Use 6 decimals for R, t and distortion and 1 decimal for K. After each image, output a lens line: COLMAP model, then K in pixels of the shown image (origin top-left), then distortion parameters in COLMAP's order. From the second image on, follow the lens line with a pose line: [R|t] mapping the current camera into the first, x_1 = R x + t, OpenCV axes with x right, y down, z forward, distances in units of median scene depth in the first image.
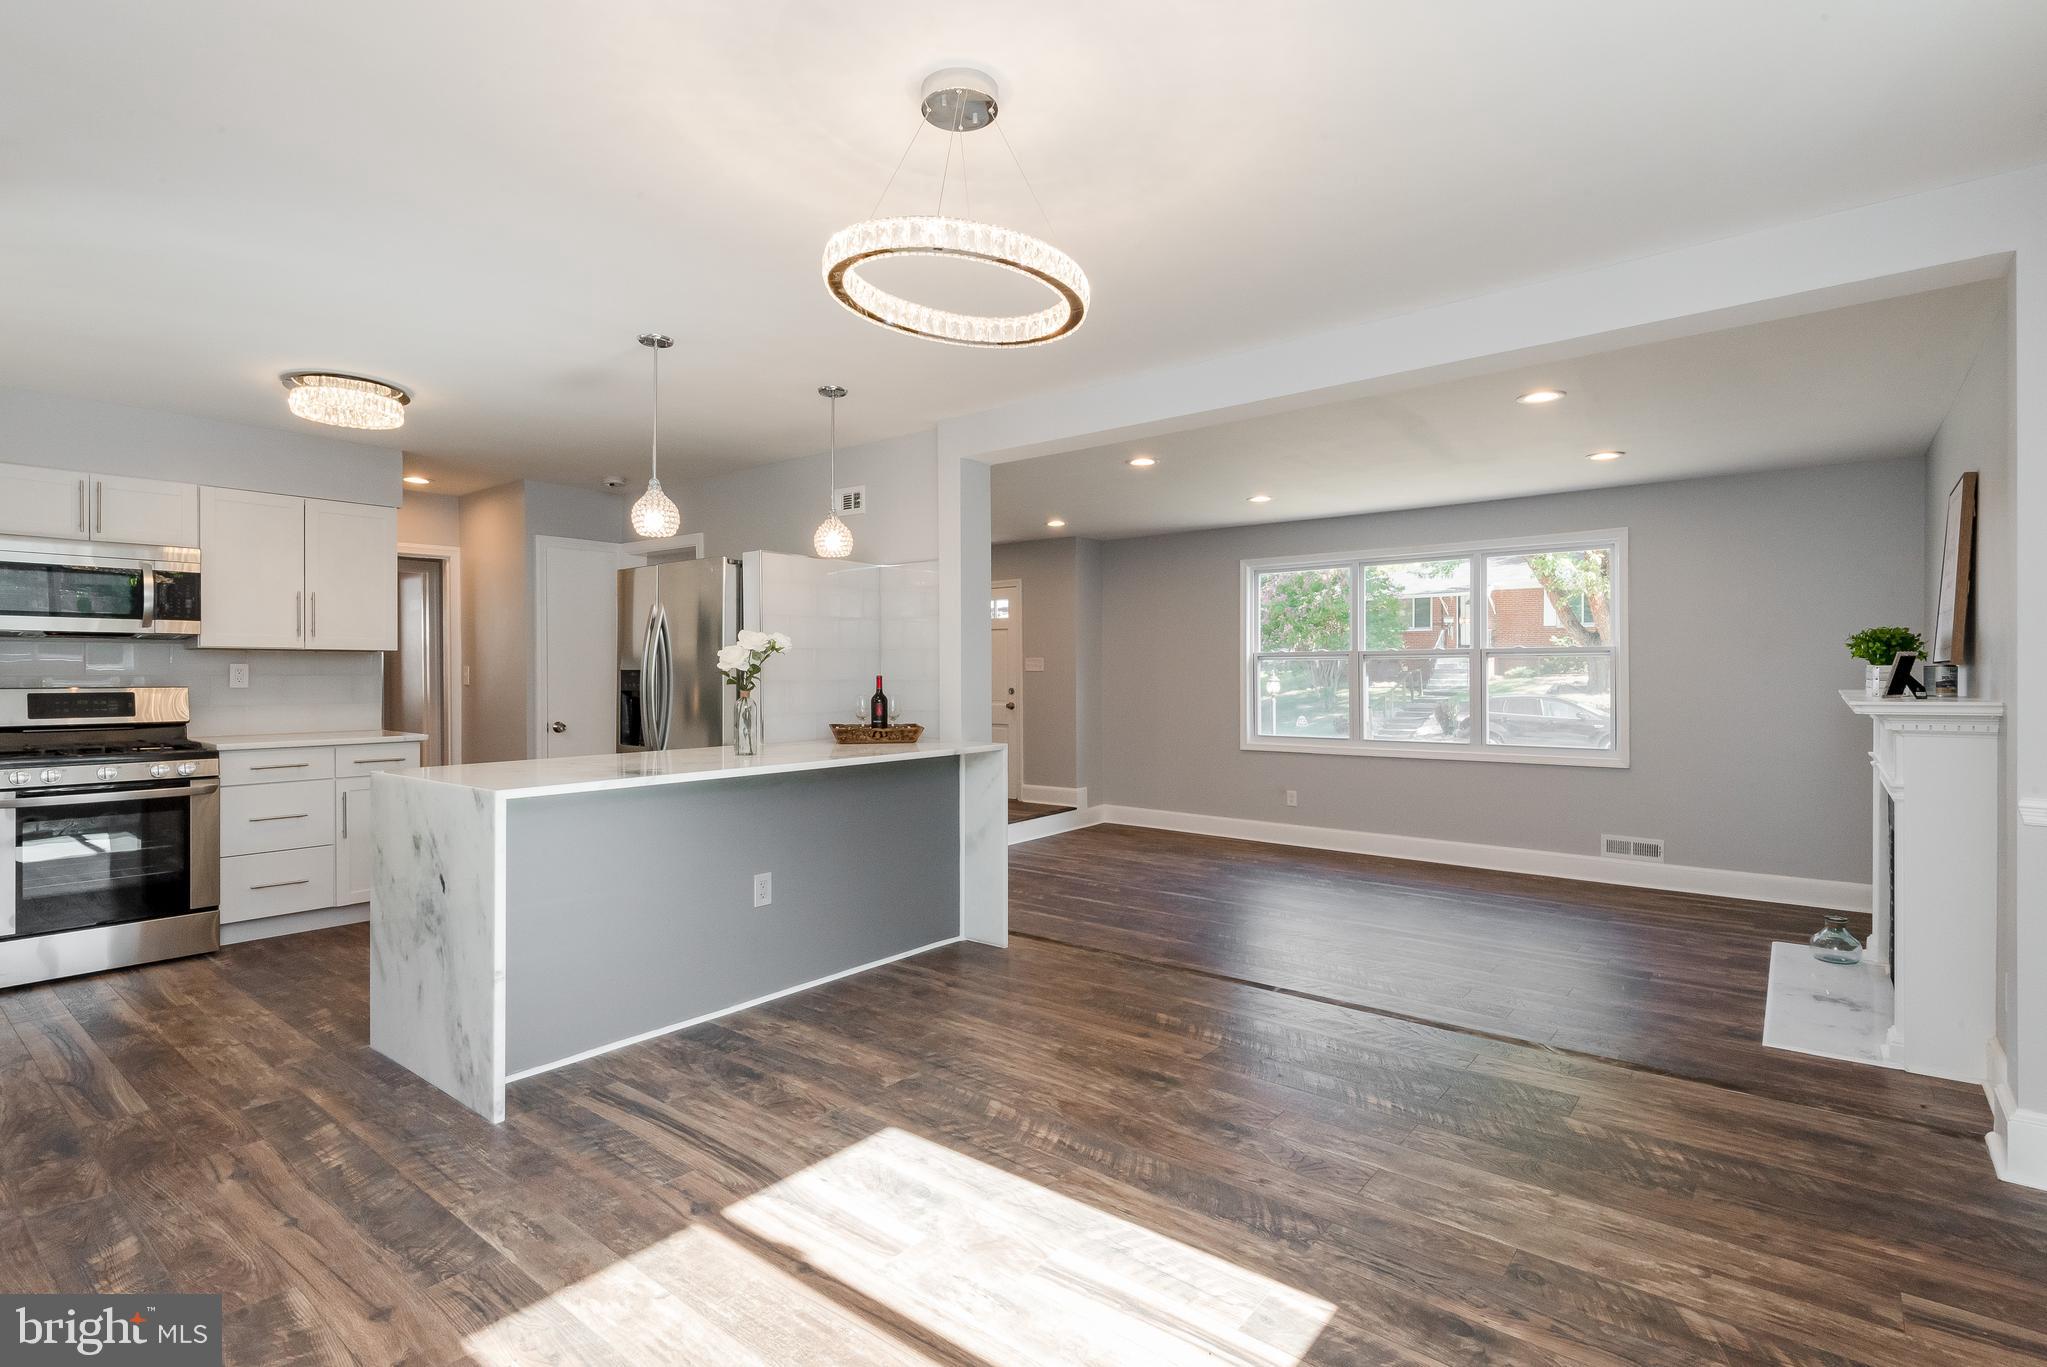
lens RADIAL K [[986.4, 0, 1023.5], [0, 986.4, 683.5], [0, 0, 1]] dist [0.039651, -0.025107]
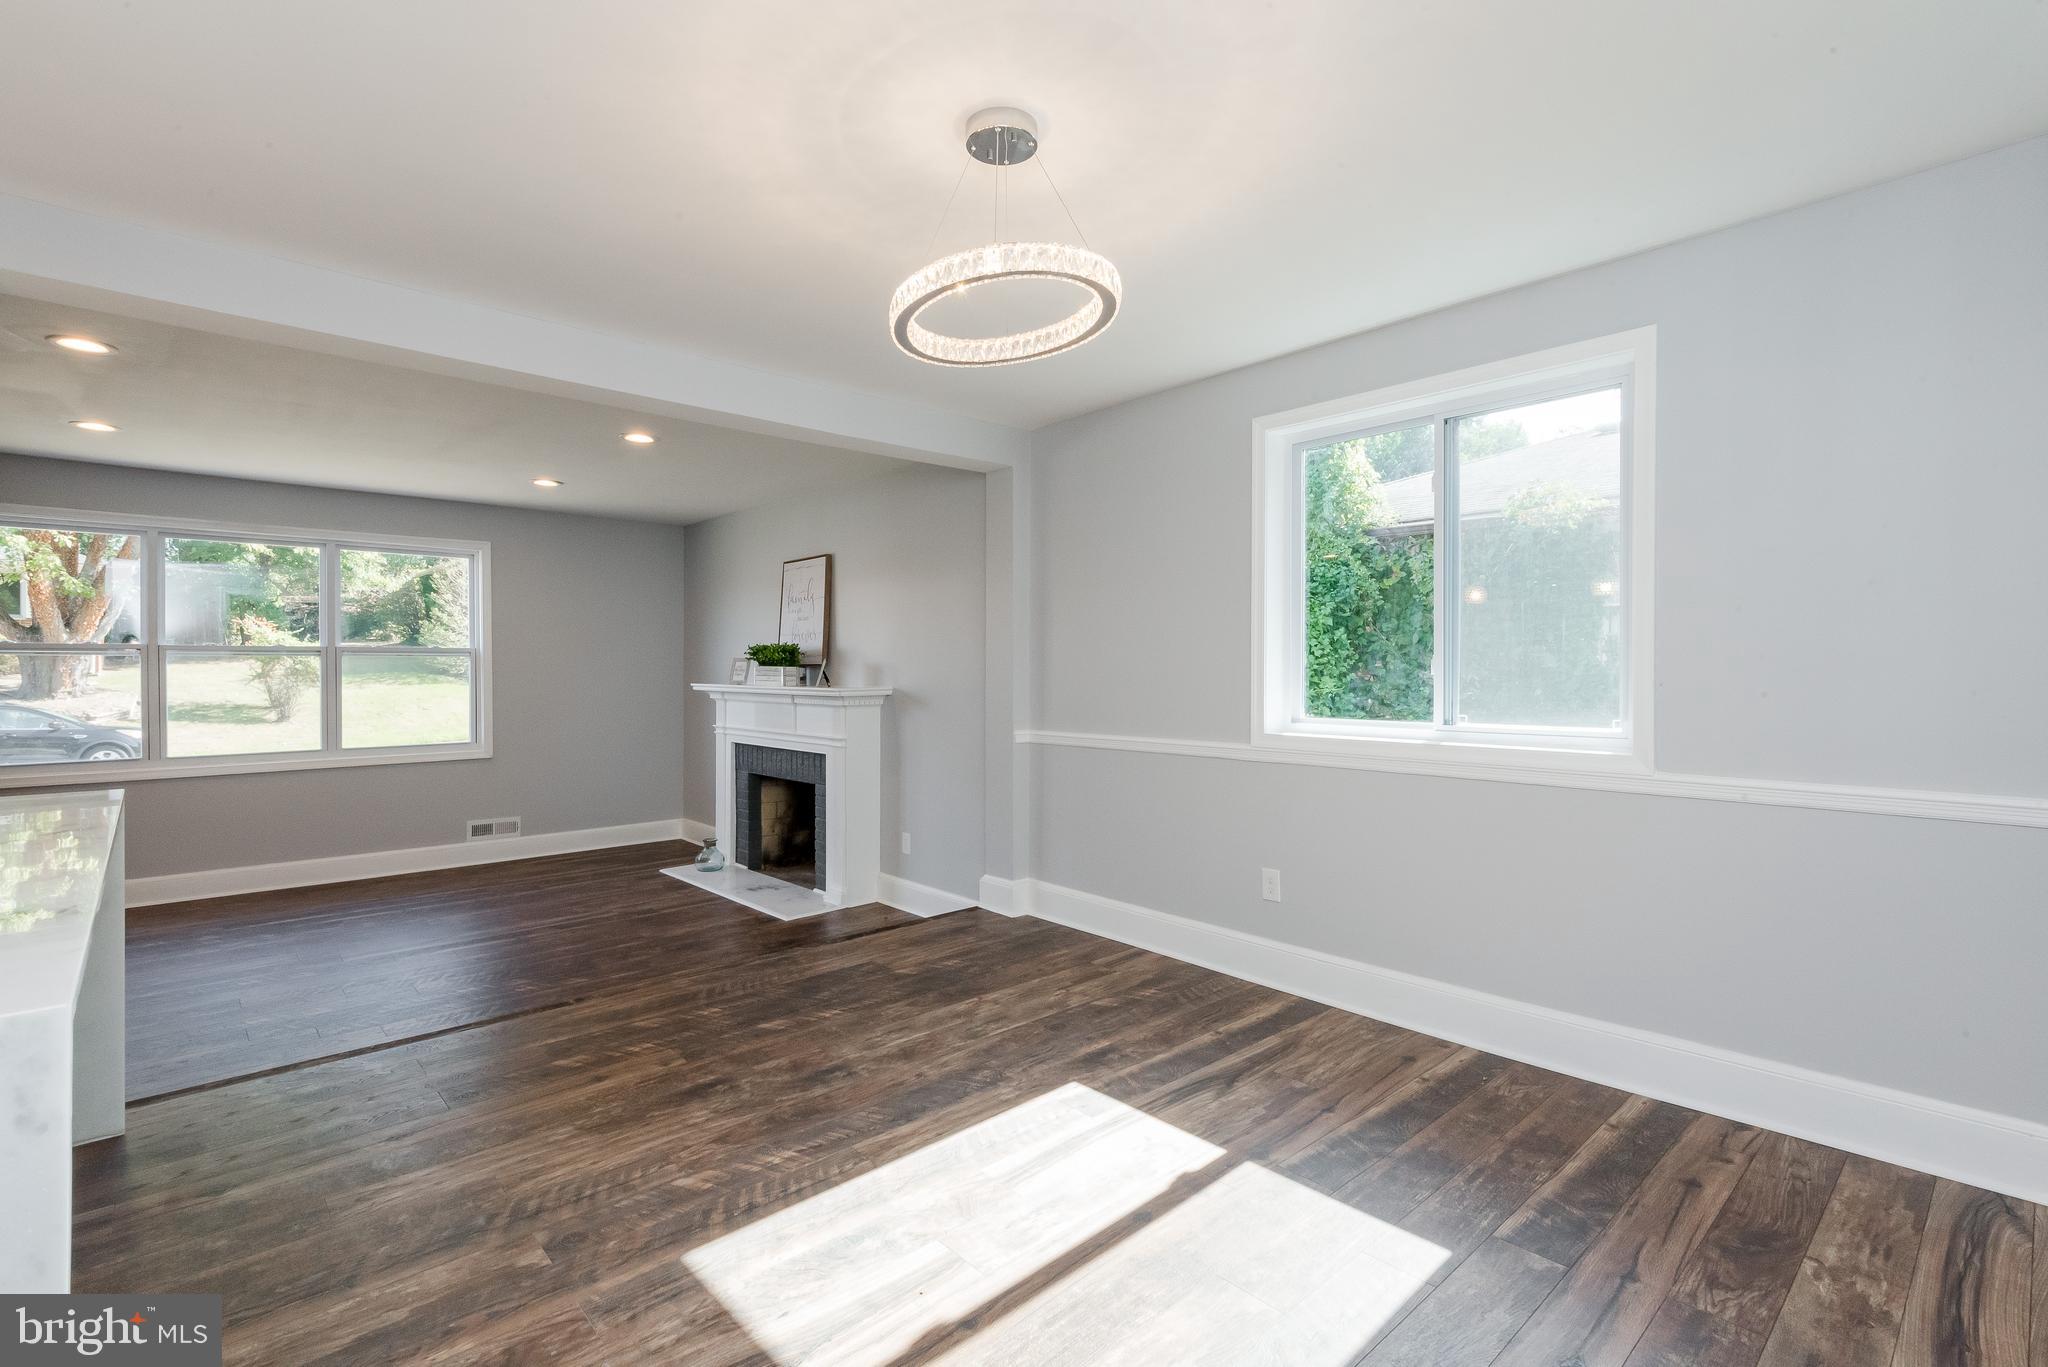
lens RADIAL K [[906.1, 0, 1024.0], [0, 906.1, 683.5], [0, 0, 1]] dist [0.033899, -0.010897]
pose [[0.165455, -0.012448, 0.986139, -0.799042], [0.014042, 0.999849, 0.010265, -0.001178], [-0.986117, 0.012149, 0.165604, 0.628262]]
